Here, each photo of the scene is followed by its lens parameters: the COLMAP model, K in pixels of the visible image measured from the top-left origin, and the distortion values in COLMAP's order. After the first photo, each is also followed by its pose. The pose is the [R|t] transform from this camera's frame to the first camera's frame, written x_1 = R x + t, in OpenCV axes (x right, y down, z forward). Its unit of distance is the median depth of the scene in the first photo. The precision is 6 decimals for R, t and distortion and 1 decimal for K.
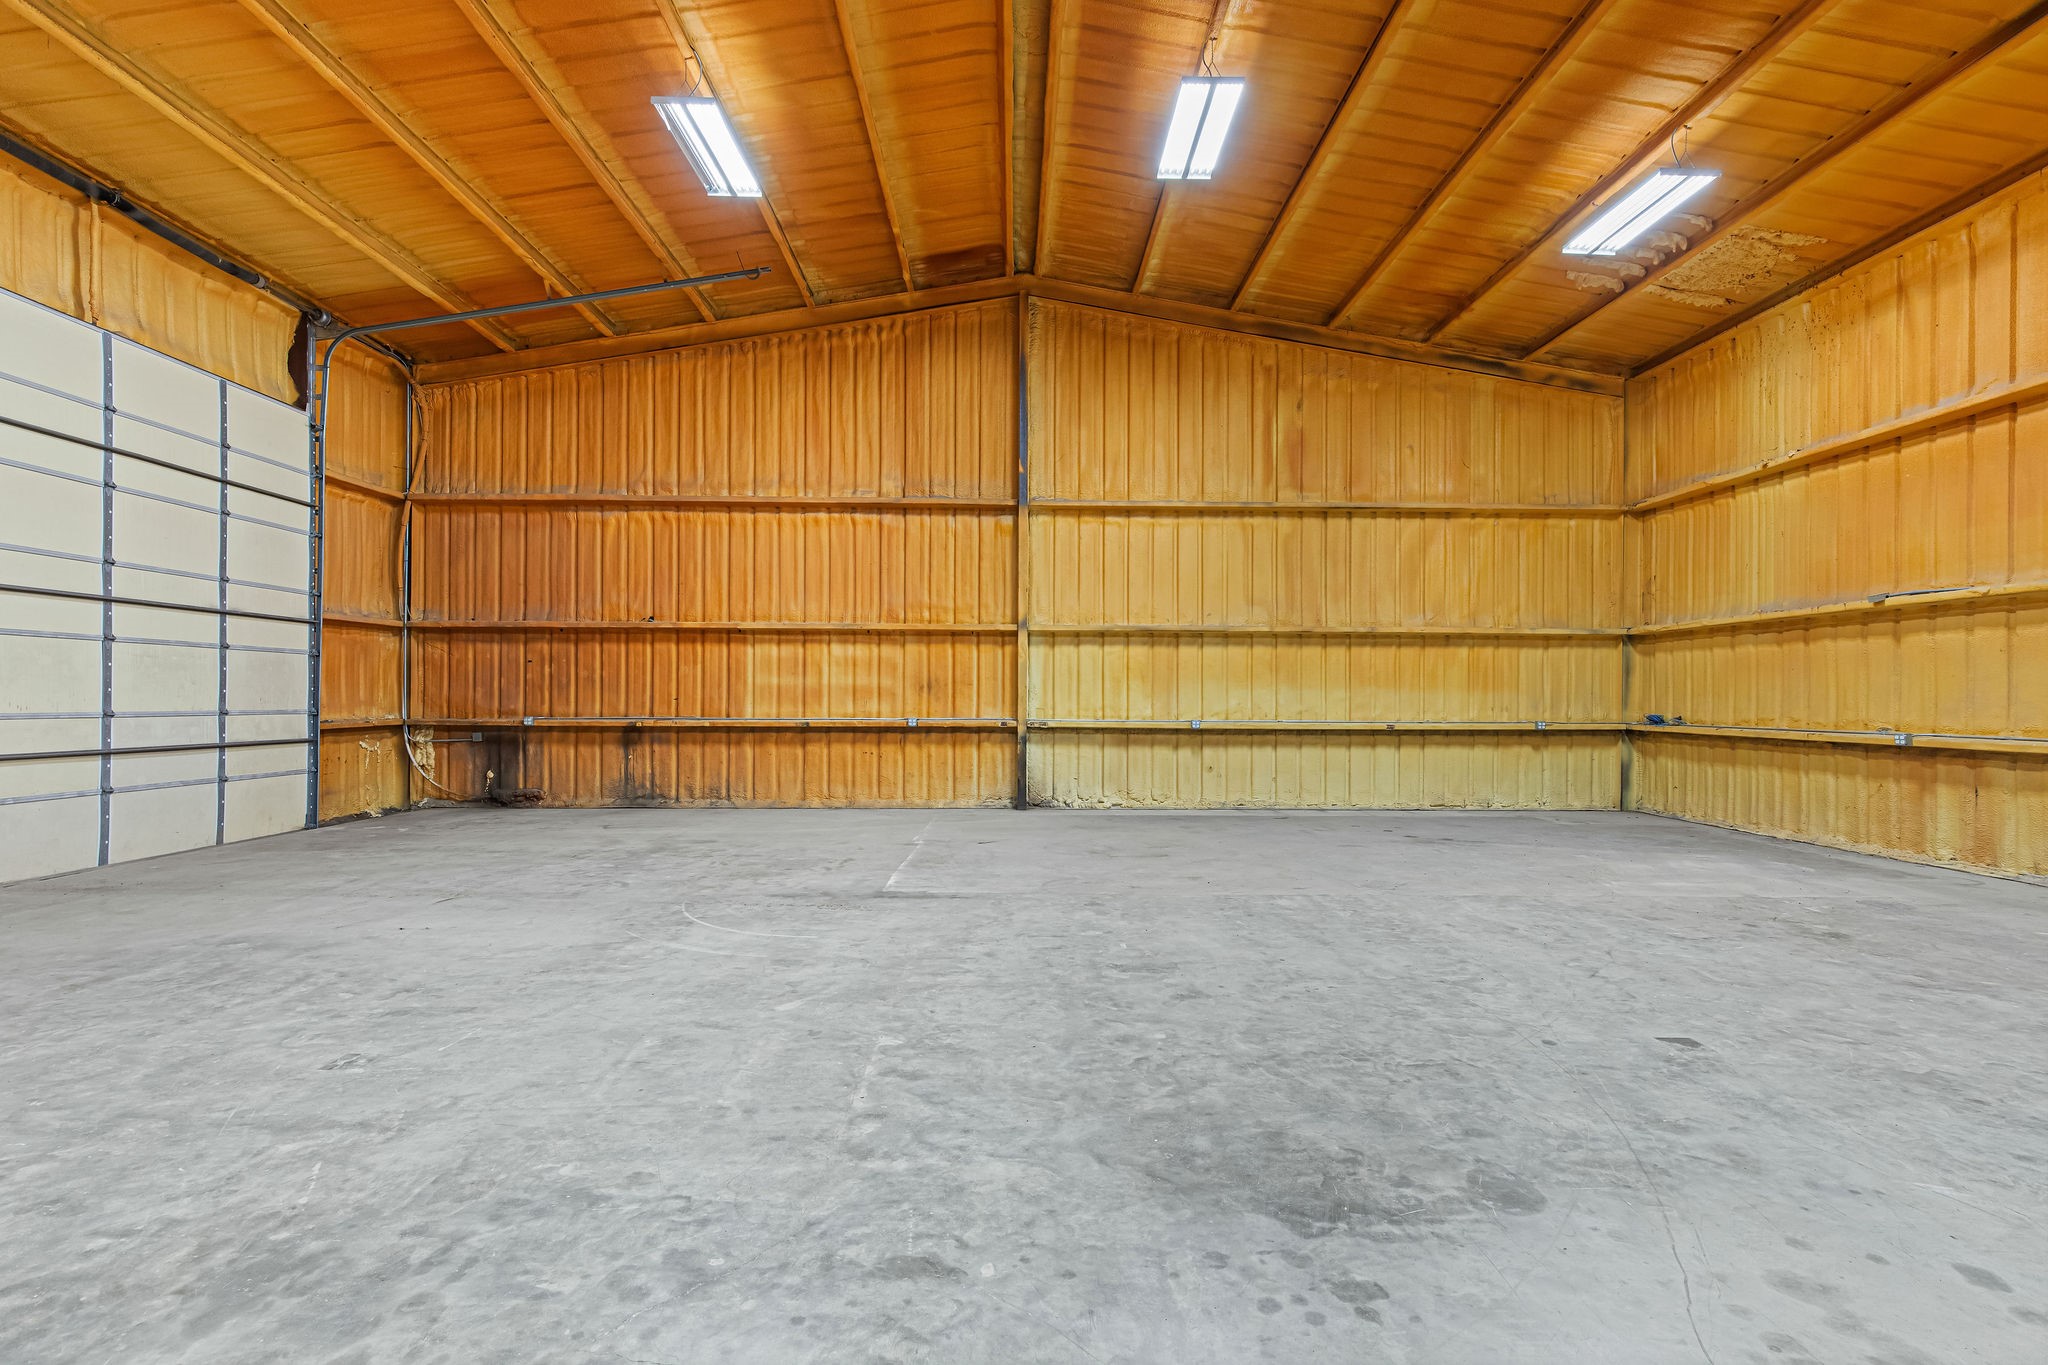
lens RADIAL K [[921.0, 0, 1026.9], [0, 921.0, 695.6], [0, 0, 1]] dist [0.006070, -0.000795]
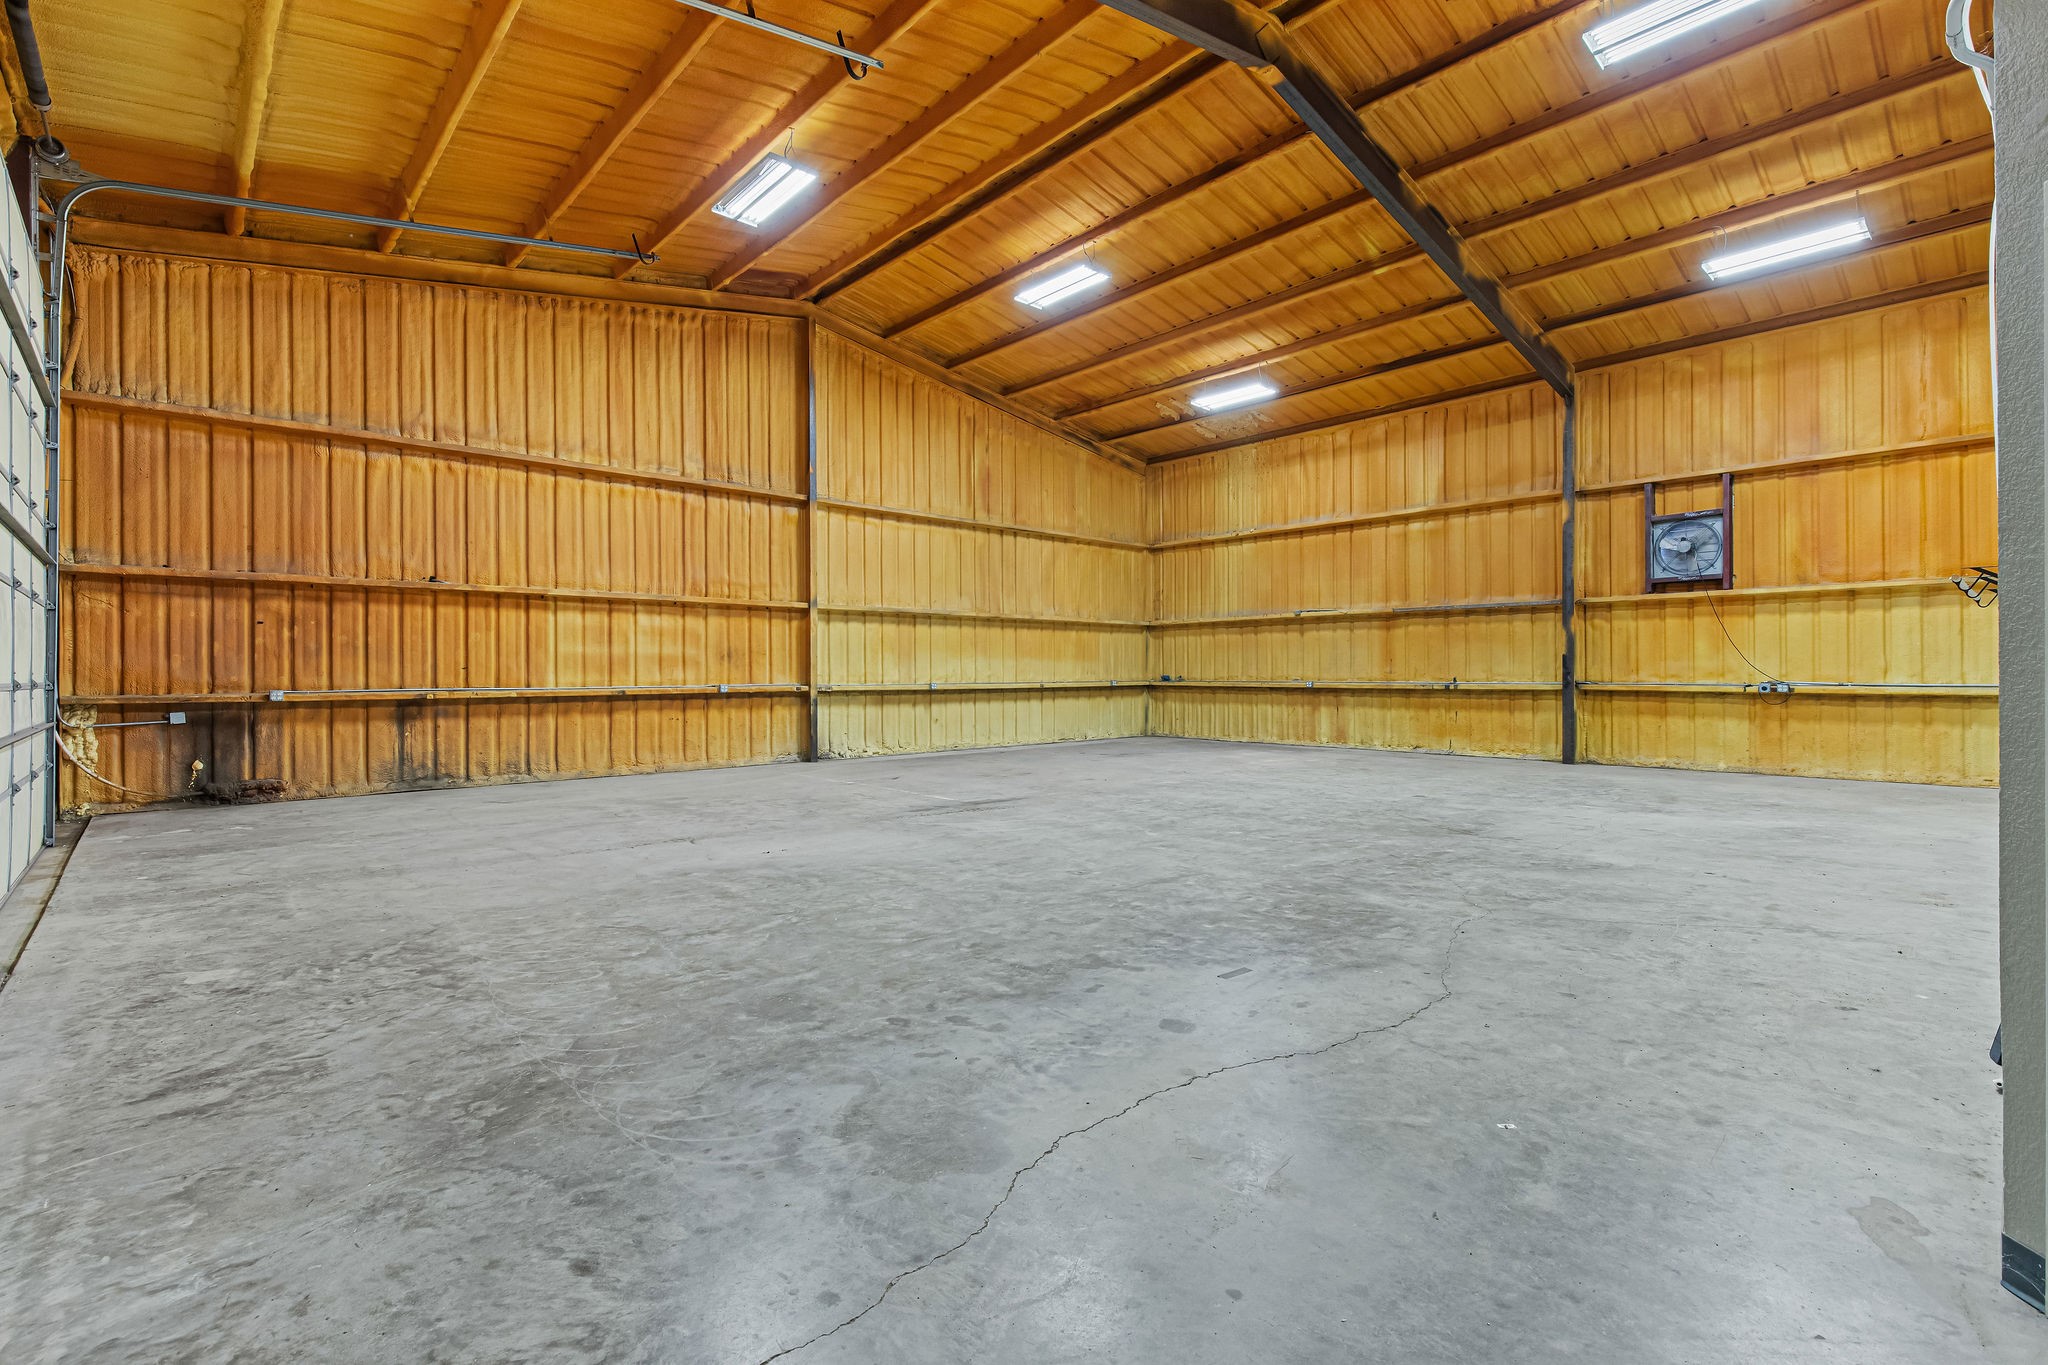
lens RADIAL K [[925.6, 0, 1029.3], [0, 925.6, 673.2], [0, 0, 1]] dist [-0.000527, -0.000588]
pose [[0.746088, -0.007589, 0.665804, -0.572639], [0.005480, 0.999971, 0.005256, 0.006785], [-0.665825, -0.000273, 0.746108, -0.057077]]
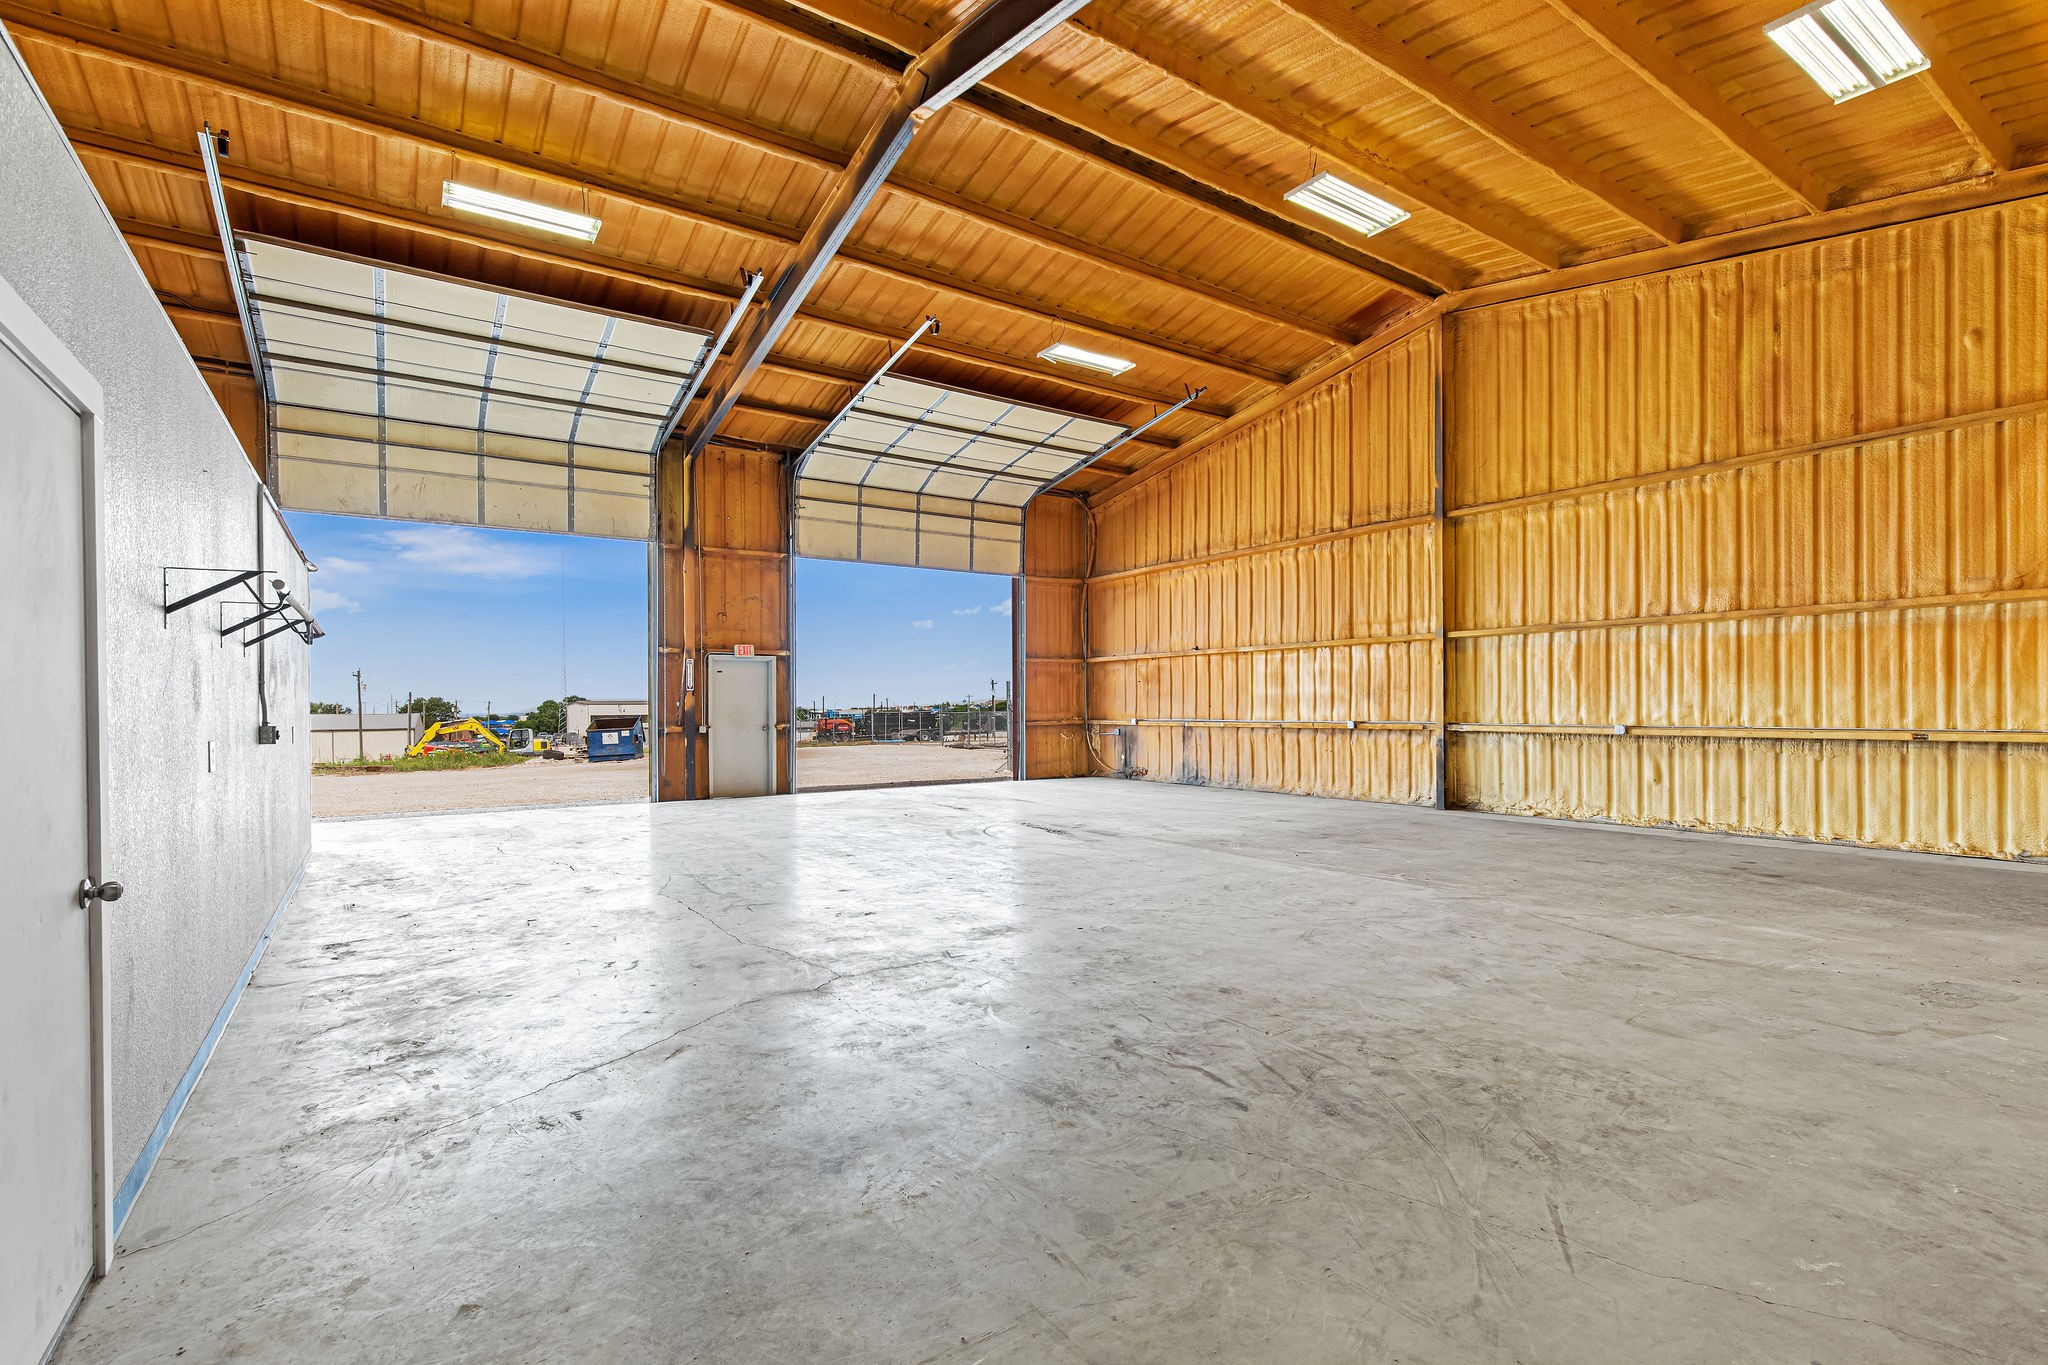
lens RADIAL K [[946.0, 0, 1024.9], [0, 946.0, 707.2], [0, 0, 1]] dist [0.008665, -0.000577]
pose [[0.546597, -0.007701, -0.837360, 0.632337], [0.011873, 0.999928, -0.001446, 0.003675], [0.837311, -0.009151, 0.546650, 0.012303]]
